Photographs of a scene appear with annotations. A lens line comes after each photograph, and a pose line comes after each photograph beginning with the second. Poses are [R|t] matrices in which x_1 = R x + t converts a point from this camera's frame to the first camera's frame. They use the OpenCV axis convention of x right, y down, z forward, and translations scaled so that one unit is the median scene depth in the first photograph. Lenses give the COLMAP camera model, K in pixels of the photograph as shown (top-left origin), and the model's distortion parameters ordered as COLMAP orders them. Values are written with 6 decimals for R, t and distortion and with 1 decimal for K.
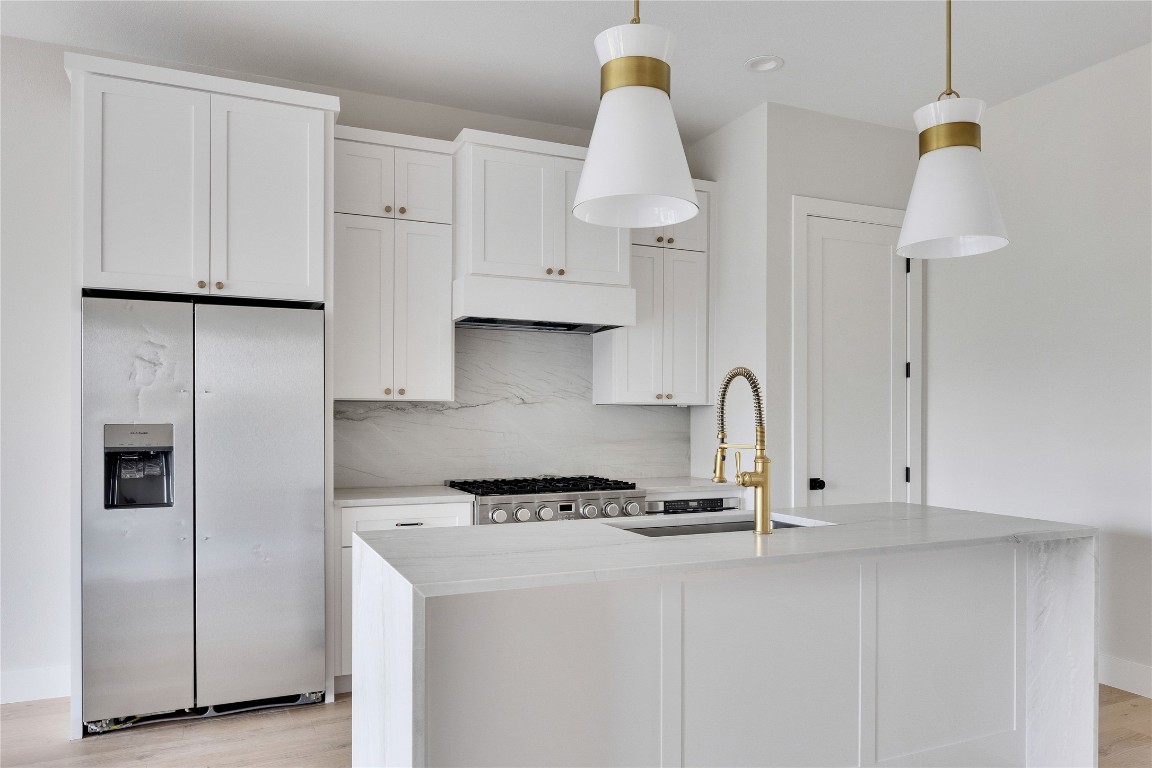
lens RADIAL K [[753.8, 0, 574.7], [0, 753.8, 413.3], [0, 0, 1]] dist [-0.001927, -0.001549]
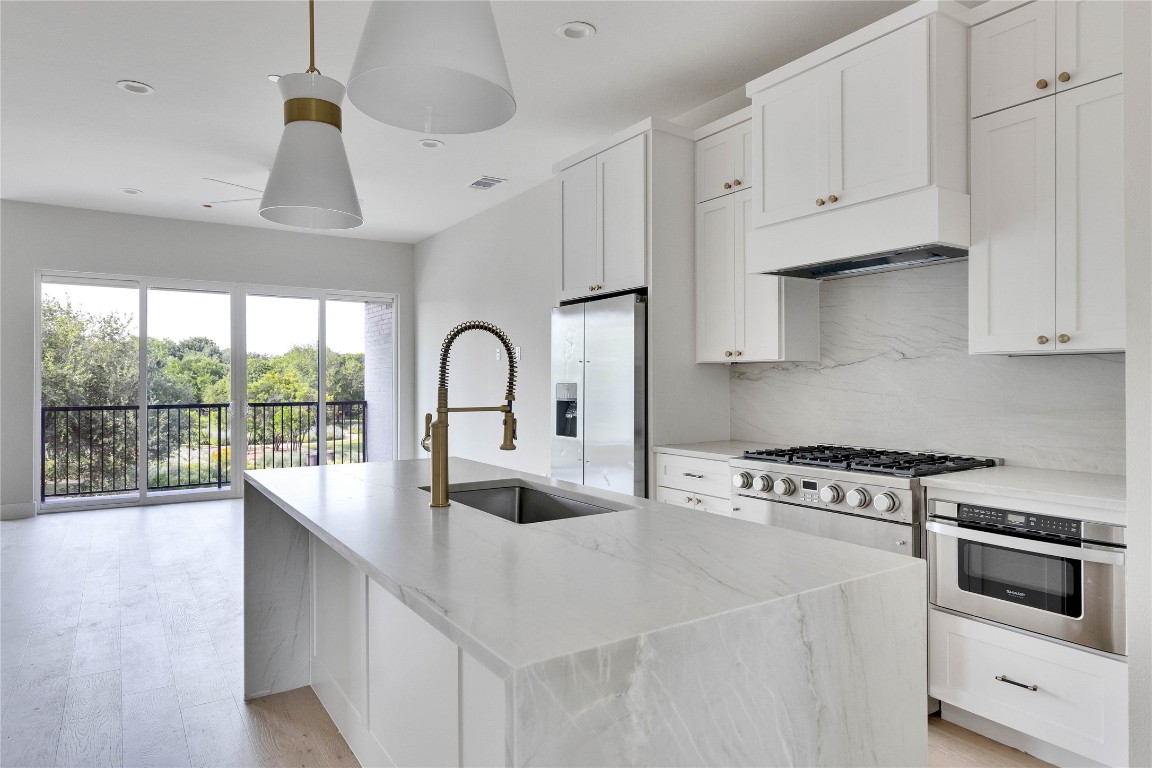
lens RADIAL K [[676.6, 0, 576.0], [0, 676.6, 384.0], [0, 0, 1]] dist [0.001607, 0.000488]
pose [[0.203172, 0.002622, -0.979140, 0.663037], [0.013227, 0.999898, 0.005422, 0.006285], [0.979054, -0.014053, 0.203116, 0.595168]]
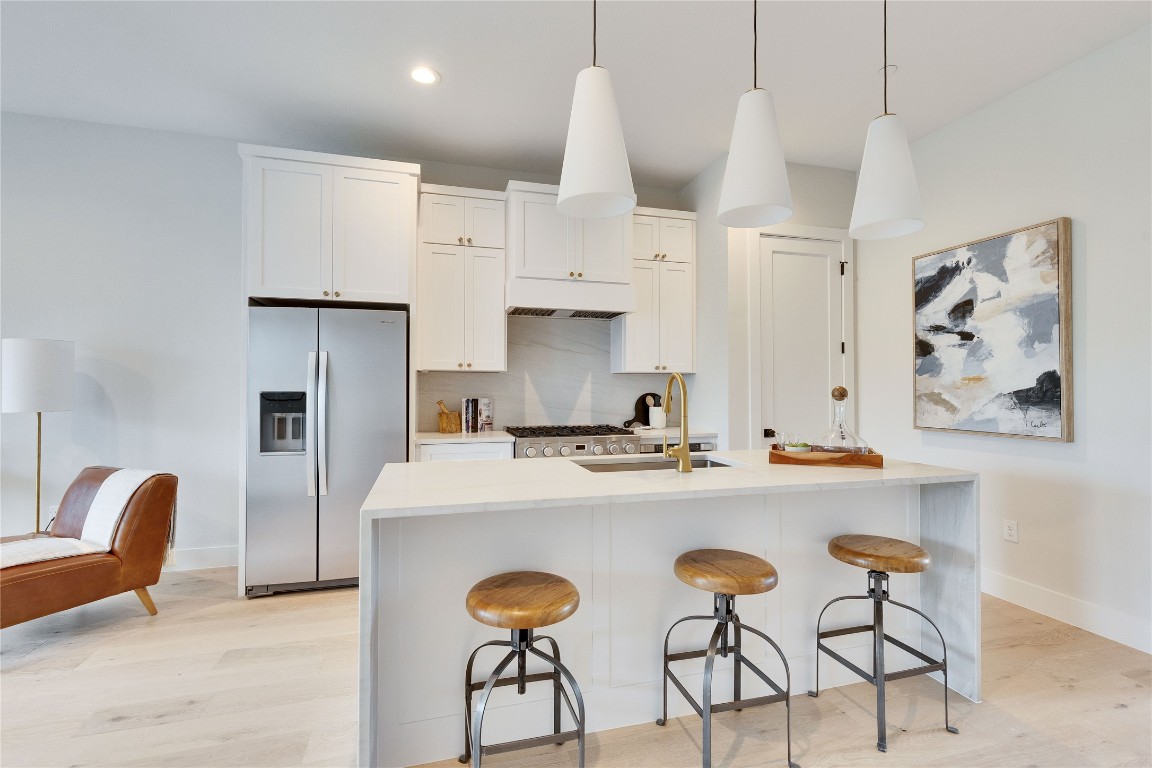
lens RADIAL K [[513.0, 0, 576.0], [0, 513.0, 384.0], [0, 0, 1]] dist [0.001658, -0.000110]
pose [[0.988860, 0.002411, -0.148827, 0.121442], [-0.001406, 0.999976, 0.006855, 0.000664], [0.148840, -0.006570, 0.988839, 0.052273]]
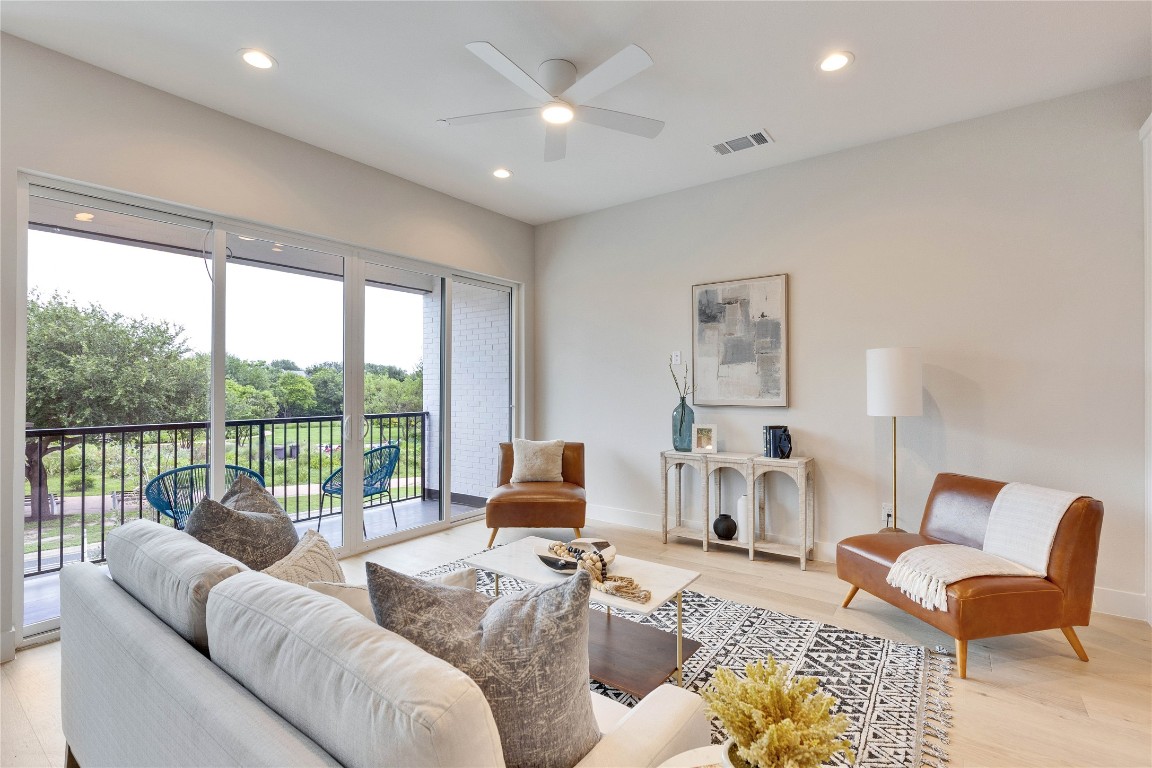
lens RADIAL K [[513.0, 0, 576.0], [0, 513.0, 384.0], [0, 0, 1]] dist [0.001658, -0.000110]
pose [[0.496519, -0.004253, -0.868015, -0.313495], [0.010891, 0.999940, 0.001330, -0.008259], [0.867957, -0.010114, 0.496536, -0.144177]]
